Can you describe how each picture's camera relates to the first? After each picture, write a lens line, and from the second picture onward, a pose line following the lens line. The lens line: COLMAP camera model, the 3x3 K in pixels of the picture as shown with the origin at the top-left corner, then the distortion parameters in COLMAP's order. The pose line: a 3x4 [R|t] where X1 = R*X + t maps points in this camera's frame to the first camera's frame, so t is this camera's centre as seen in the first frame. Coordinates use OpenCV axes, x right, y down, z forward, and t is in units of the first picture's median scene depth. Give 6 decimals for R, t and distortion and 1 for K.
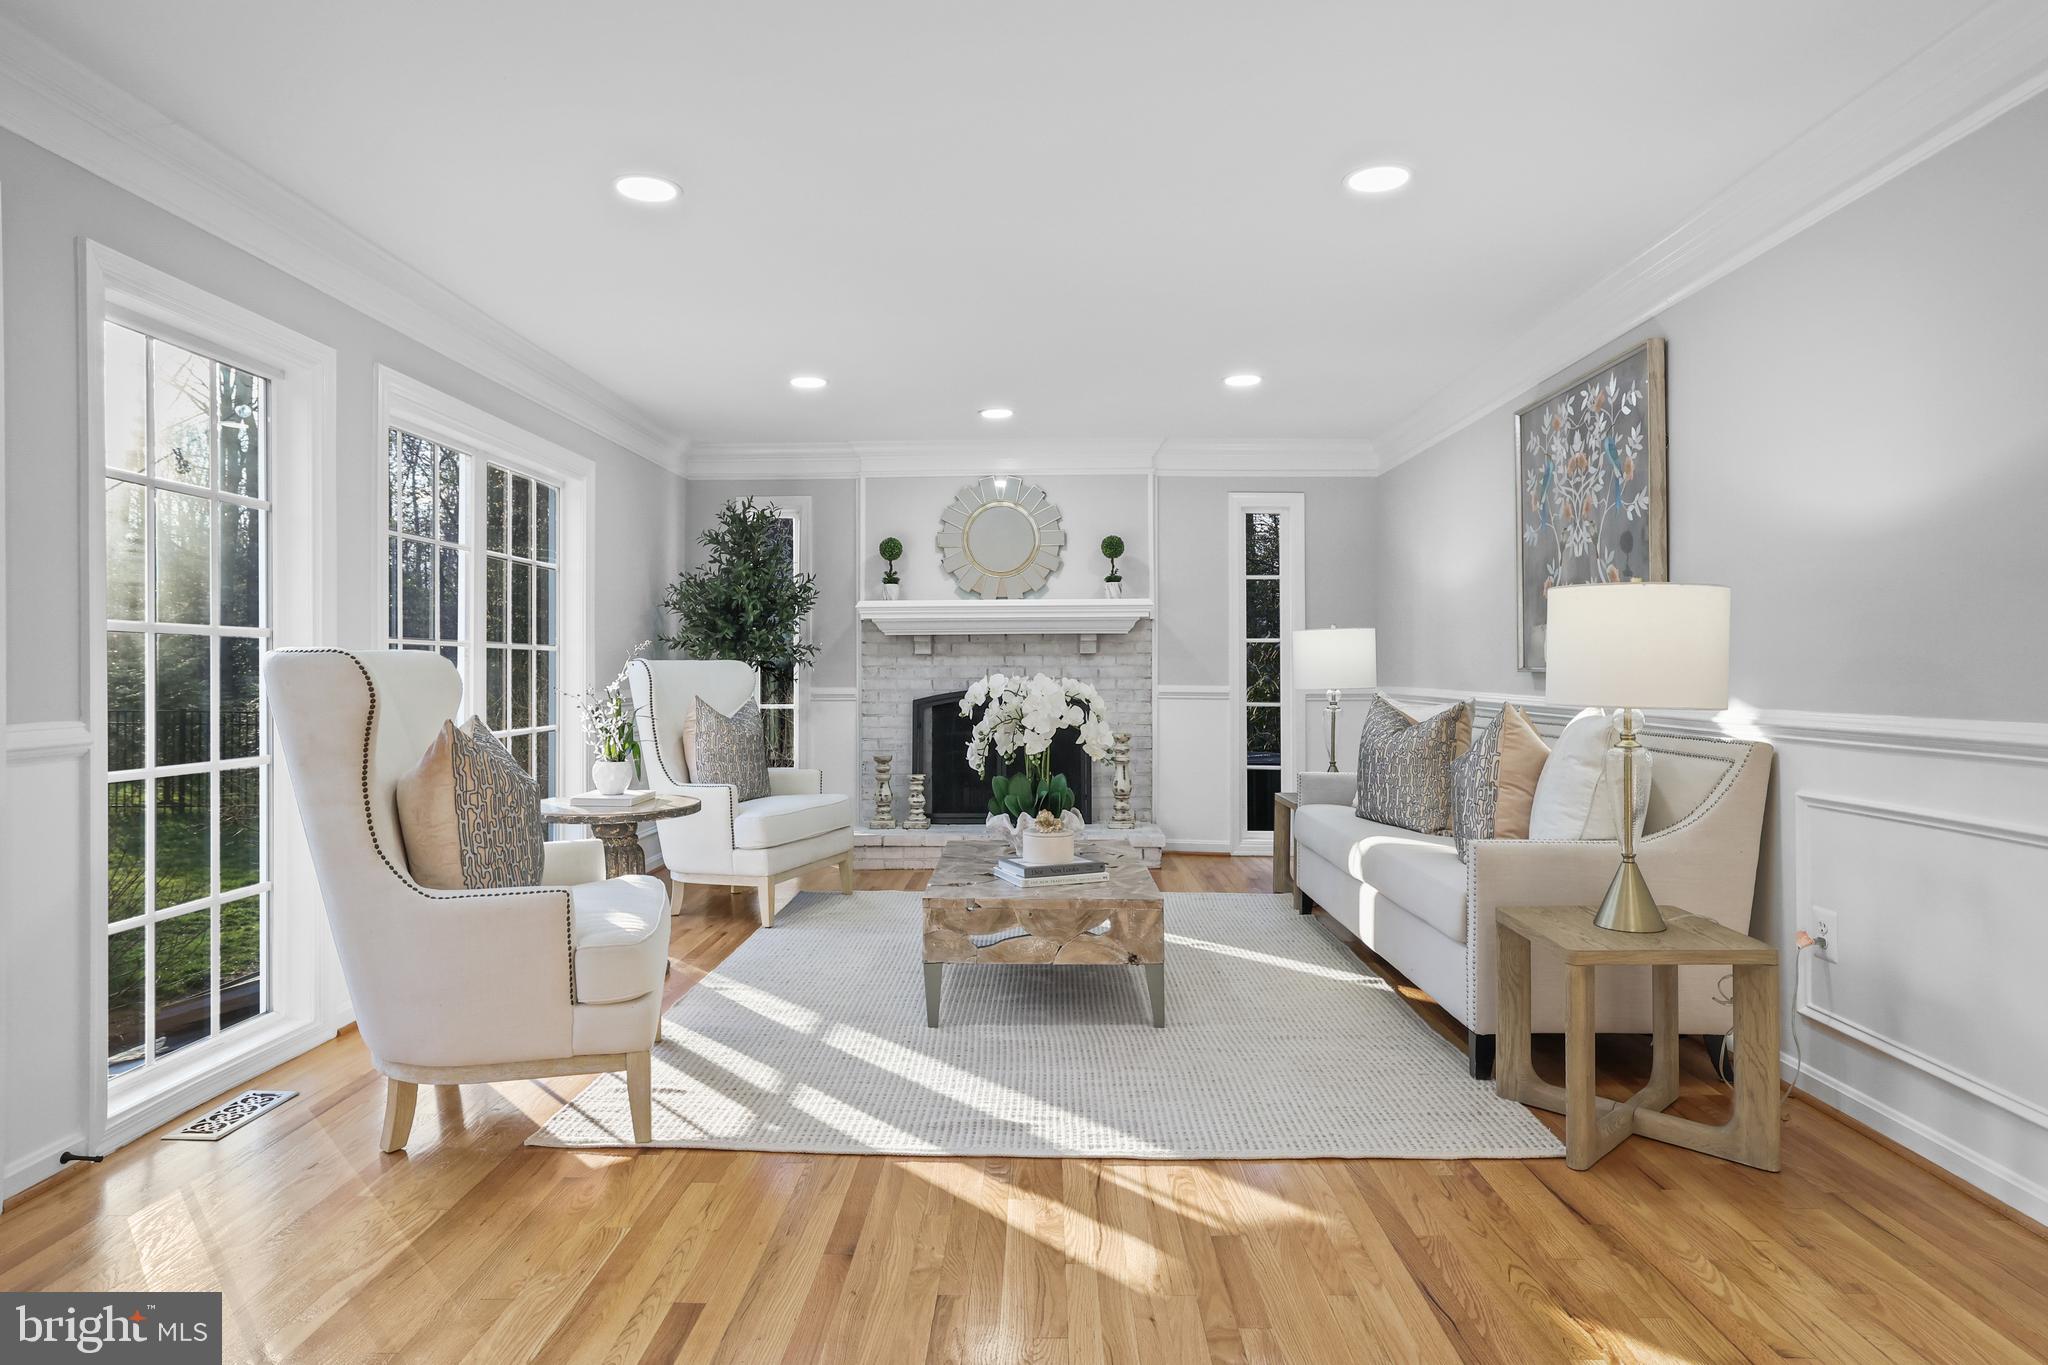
lens RADIAL K [[1156.6, 0, 1003.6], [0, 1156.6, 664.6], [0, 0, 1]] dist [-0.007847, 0.002806]
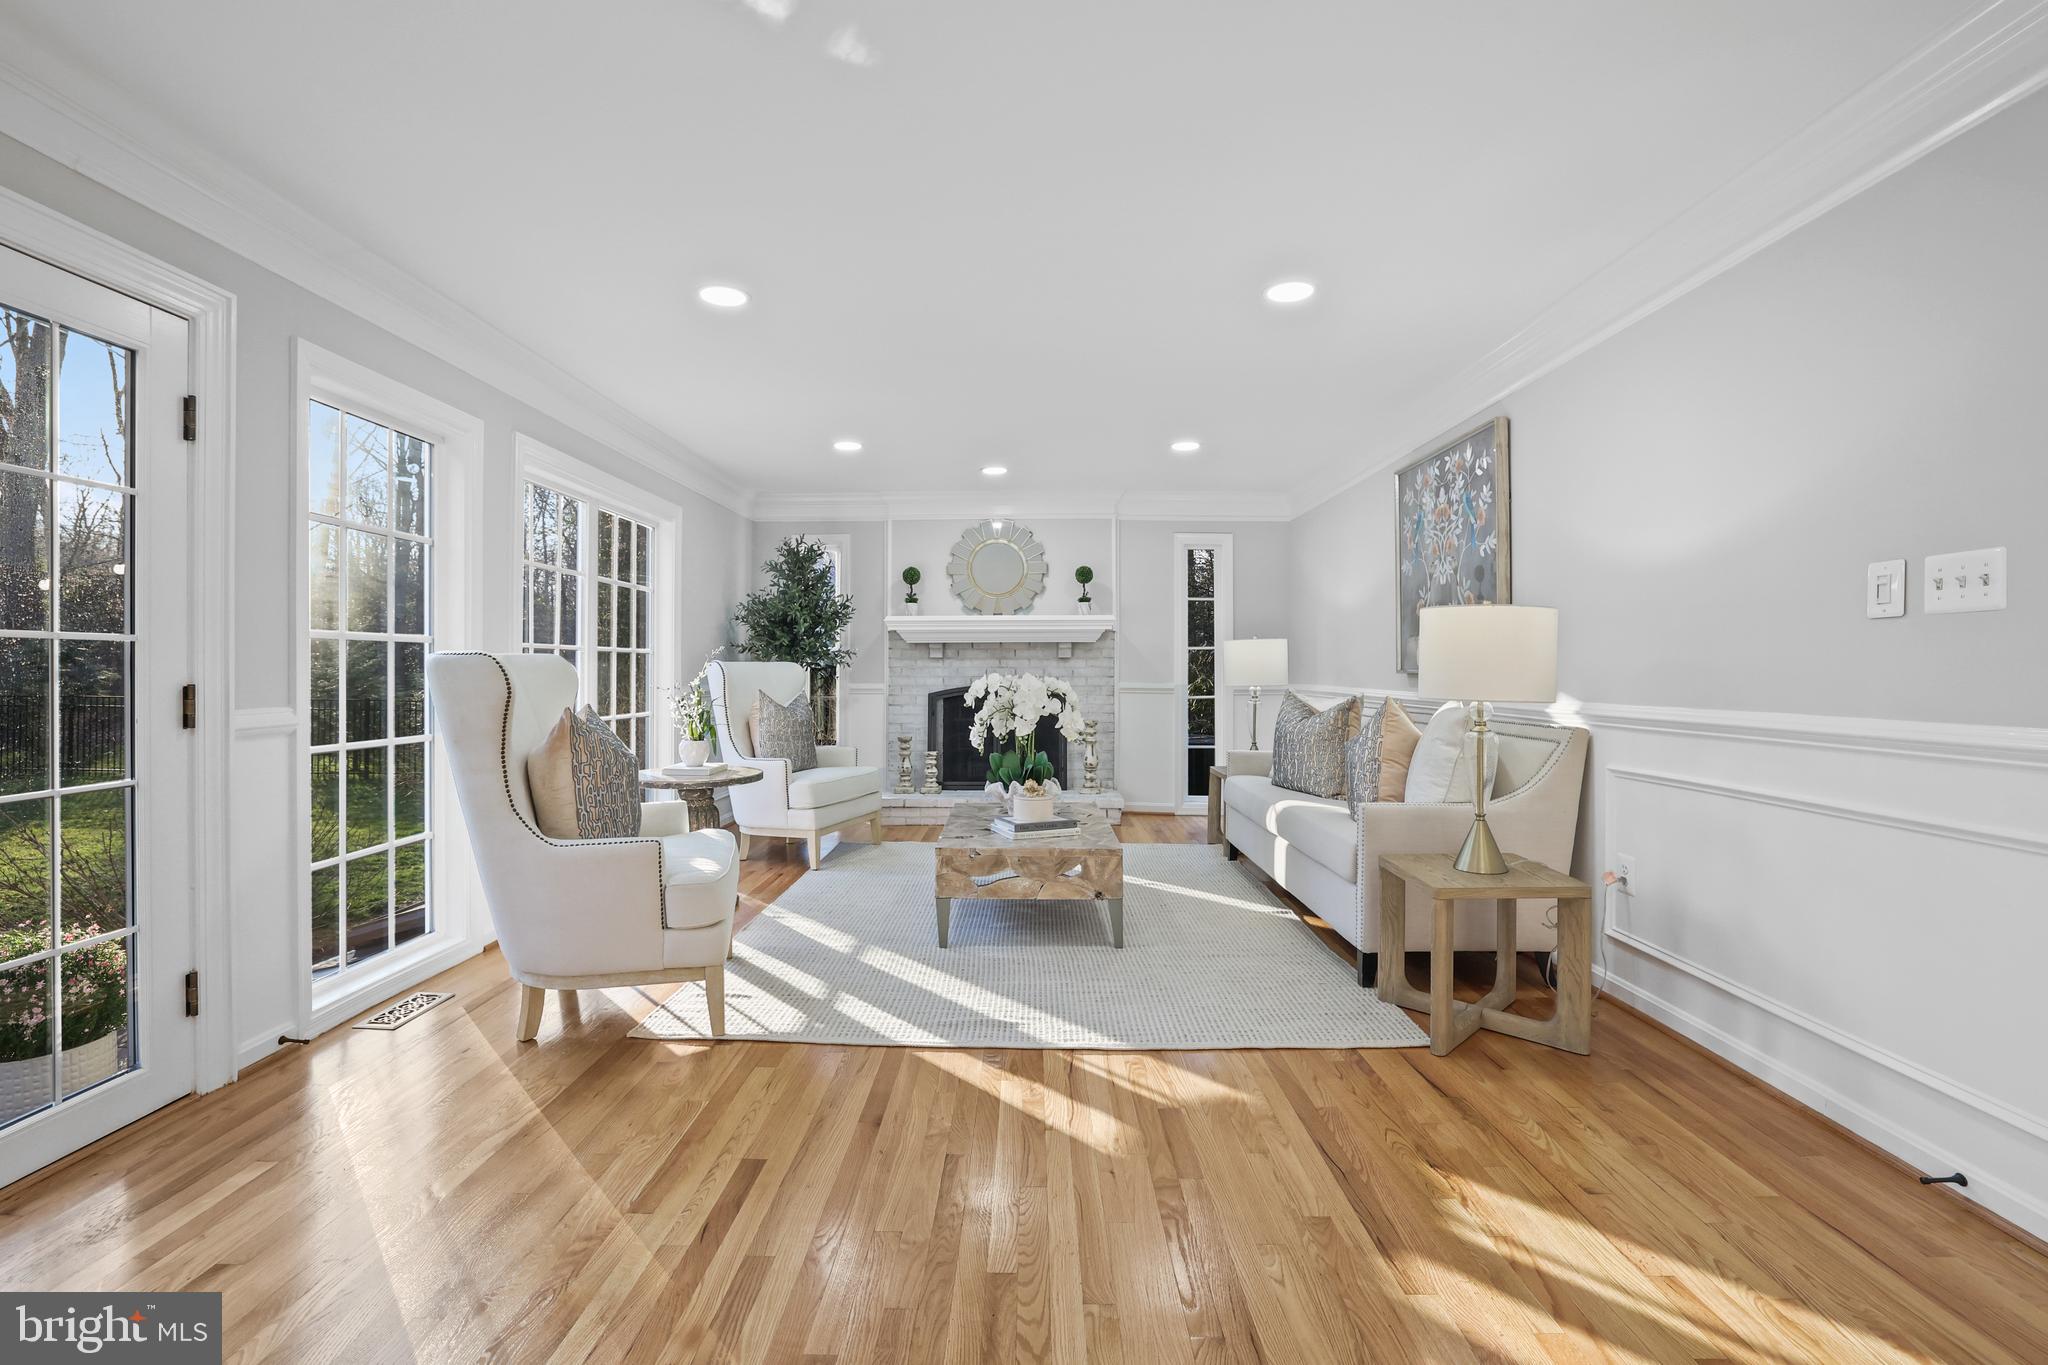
lens RADIAL K [[898.3, 0, 1005.4], [0, 898.3, 671.3], [0, 0, 1]] dist [-0.043713, 0.014915]
pose [[0.999971, 0.003275, 0.006942, 0.000158], [-0.003315, 0.999978, 0.005706, 0.000060], [-0.006923, -0.005729, 0.999960, 0.004172]]
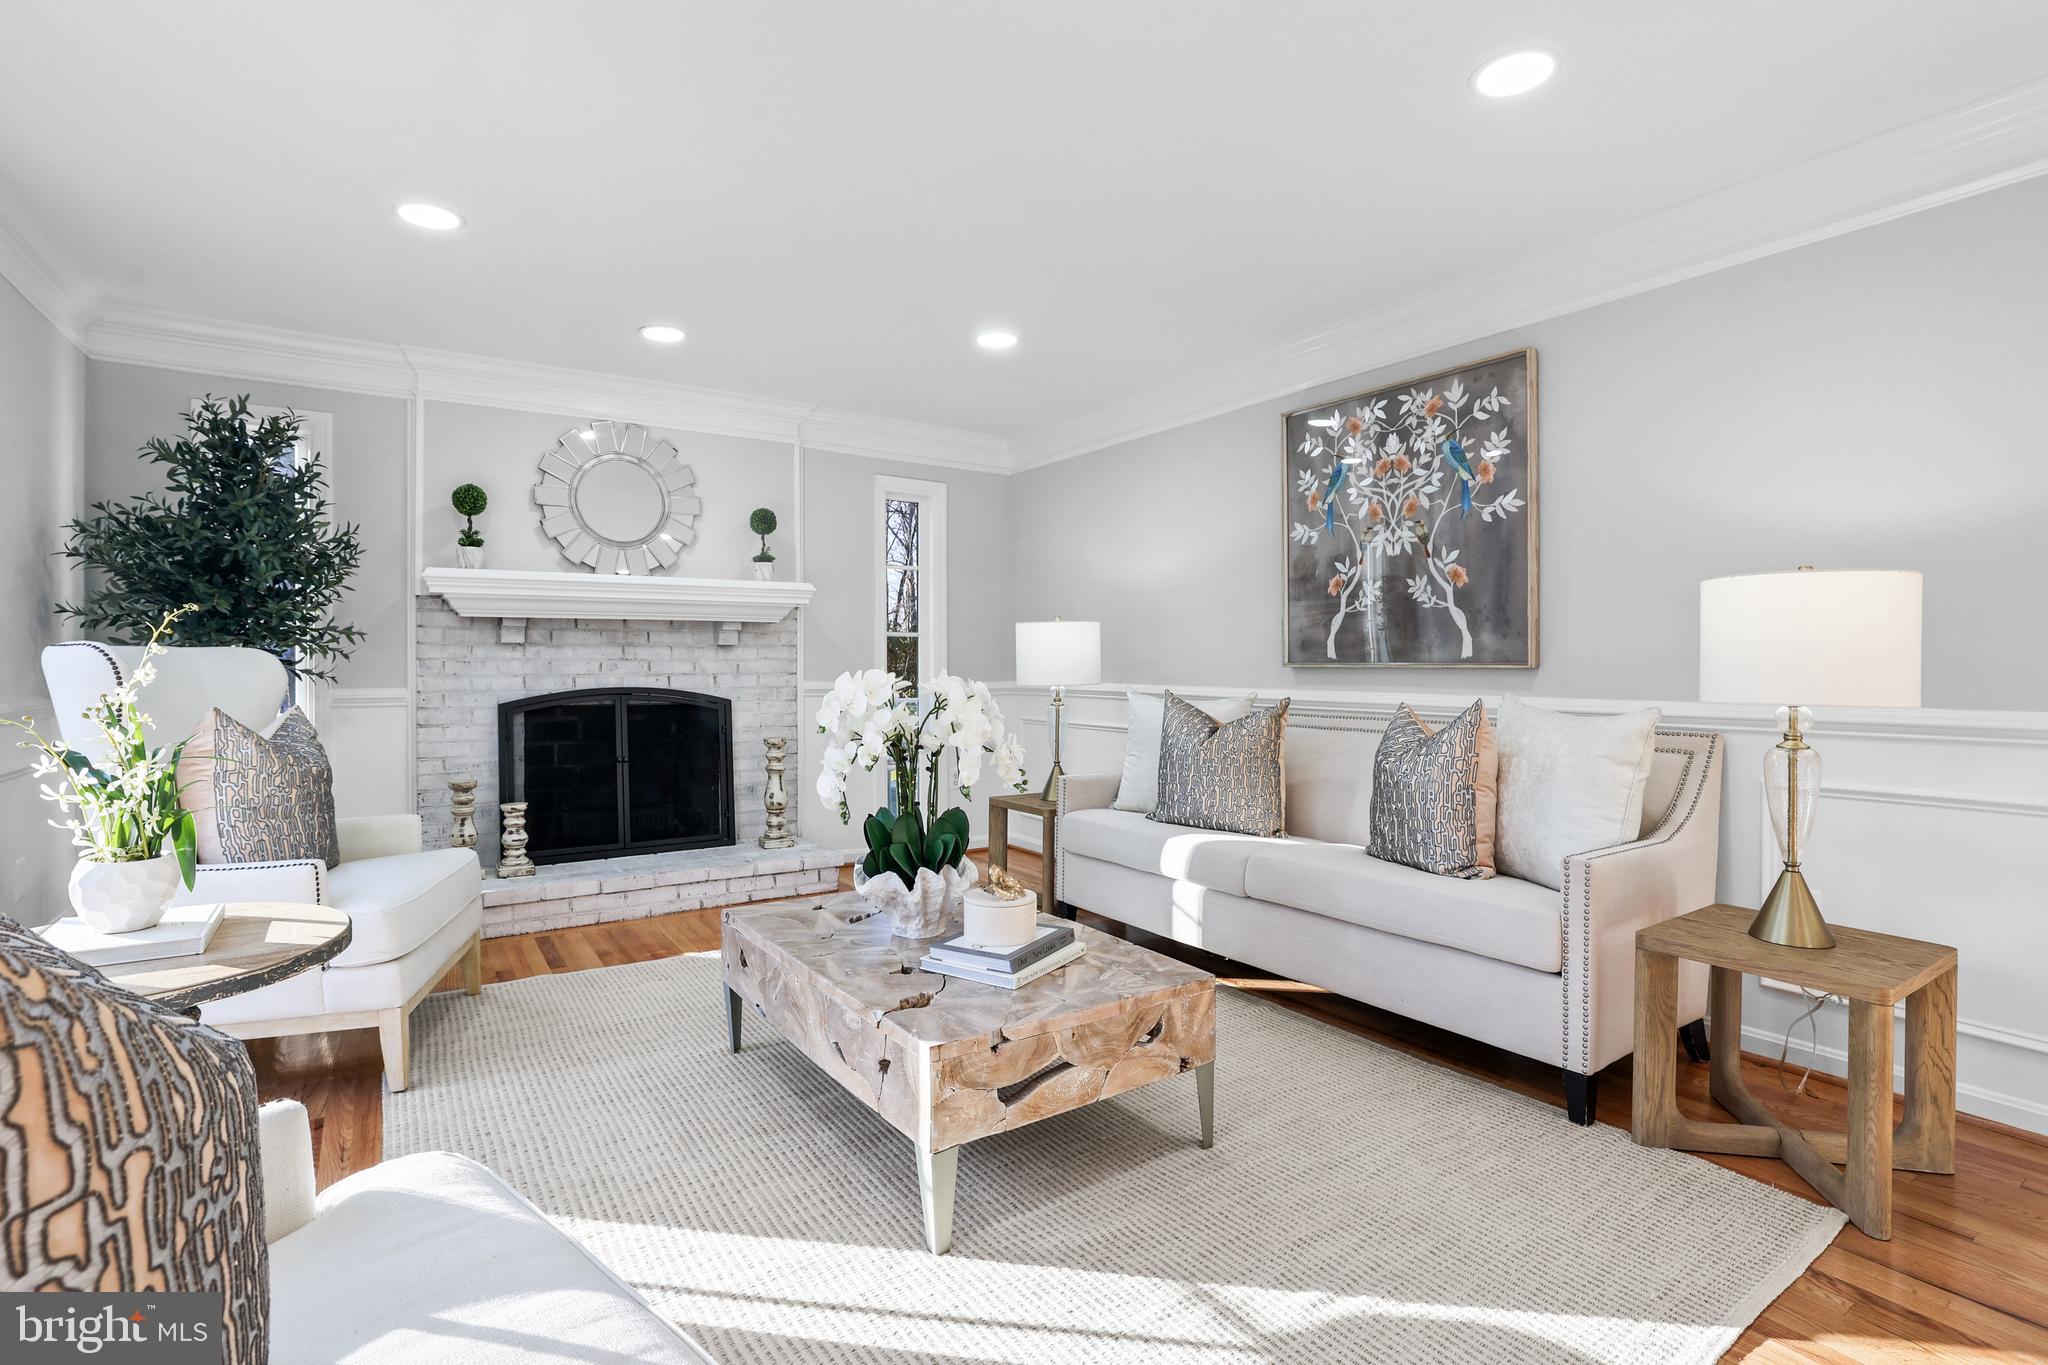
lens RADIAL K [[988.6, 0, 1058.2], [0, 988.6, 666.0], [0, 0, 1]] dist [-0.035197, 0.012401]
pose [[0.811884, 0.000408, 0.583818, -0.236450], [-0.004057, 0.999980, 0.004942, 0.001998], [-0.583804, -0.006381, 0.811869, 0.417696]]
